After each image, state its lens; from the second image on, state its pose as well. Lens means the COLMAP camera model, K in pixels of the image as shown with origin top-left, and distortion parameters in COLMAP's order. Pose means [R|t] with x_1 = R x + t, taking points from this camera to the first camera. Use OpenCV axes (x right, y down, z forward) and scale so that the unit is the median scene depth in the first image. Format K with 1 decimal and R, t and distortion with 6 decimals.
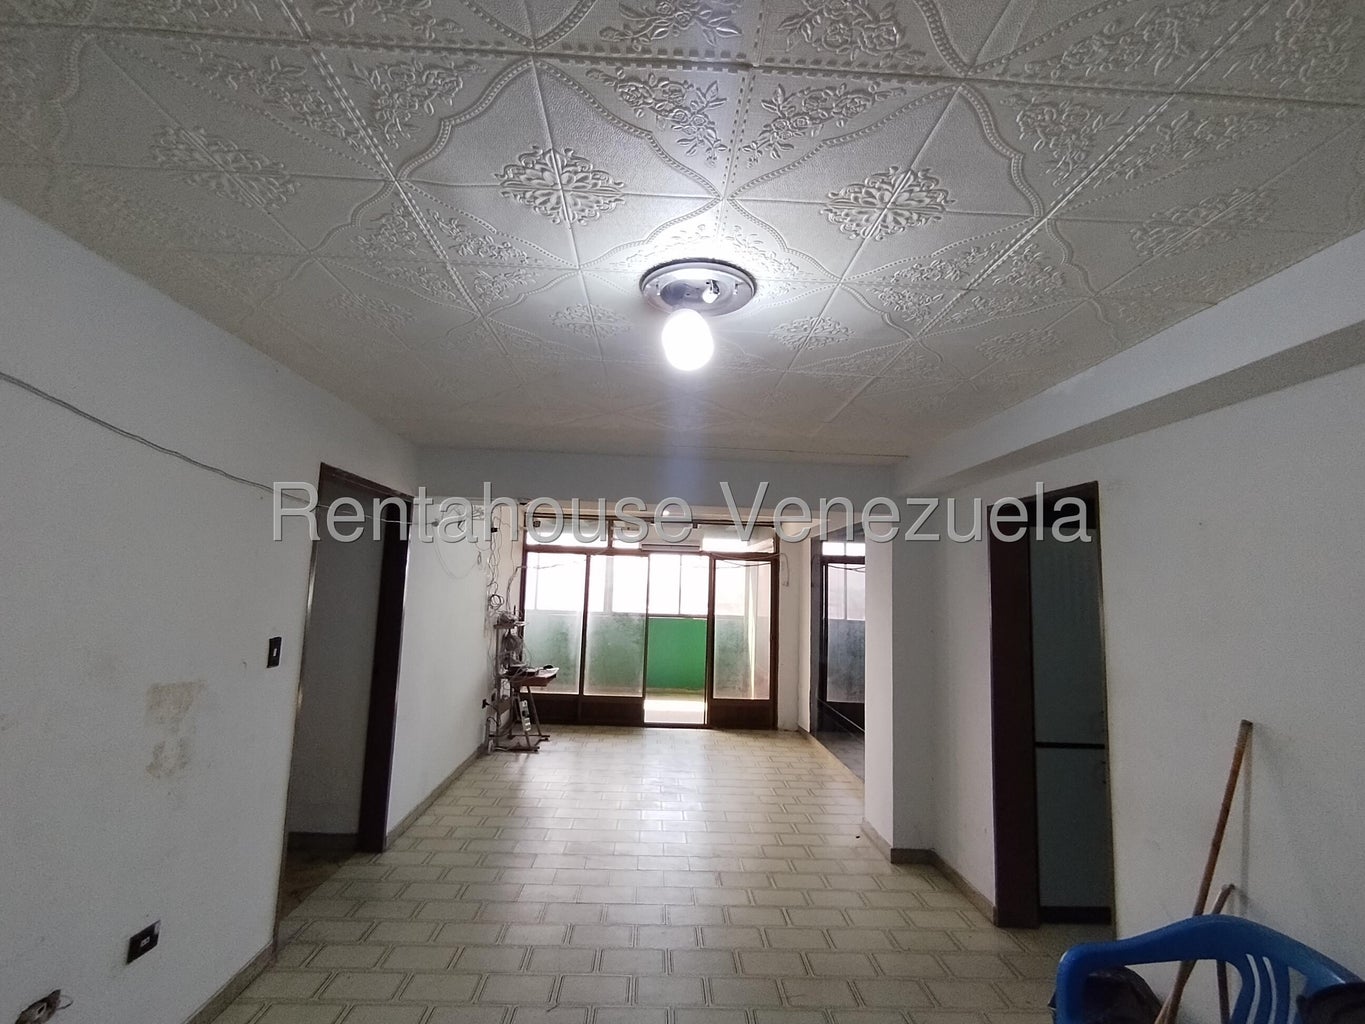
lens RADIAL K [[642.2, 0, 680.7], [0, 642.2, 514.0], [0, 0, 1]] dist [-0.001068, 0.000443]
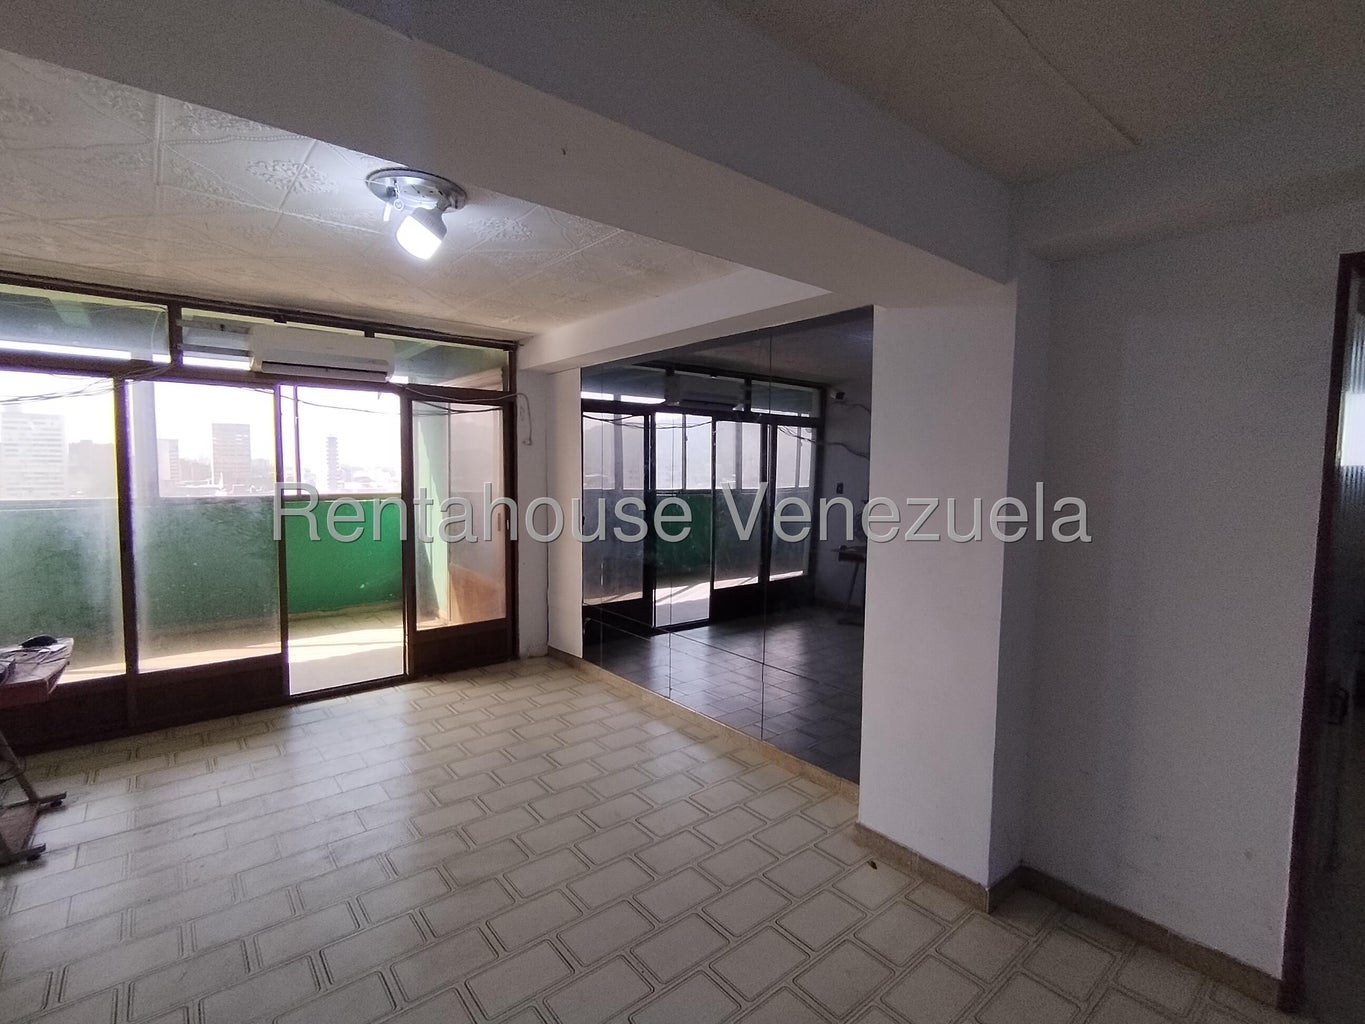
lens RADIAL K [[642.2, 0, 680.3], [0, 642.2, 512.2], [0, 0, 1]] dist [-0.001068, 0.000443]
pose [[0.806506, -0.068985, 0.587188, -0.097312], [-0.053240, 0.980660, 0.188337, 0.049824], [-0.588824, -0.183156, 0.787236, 0.397327]]
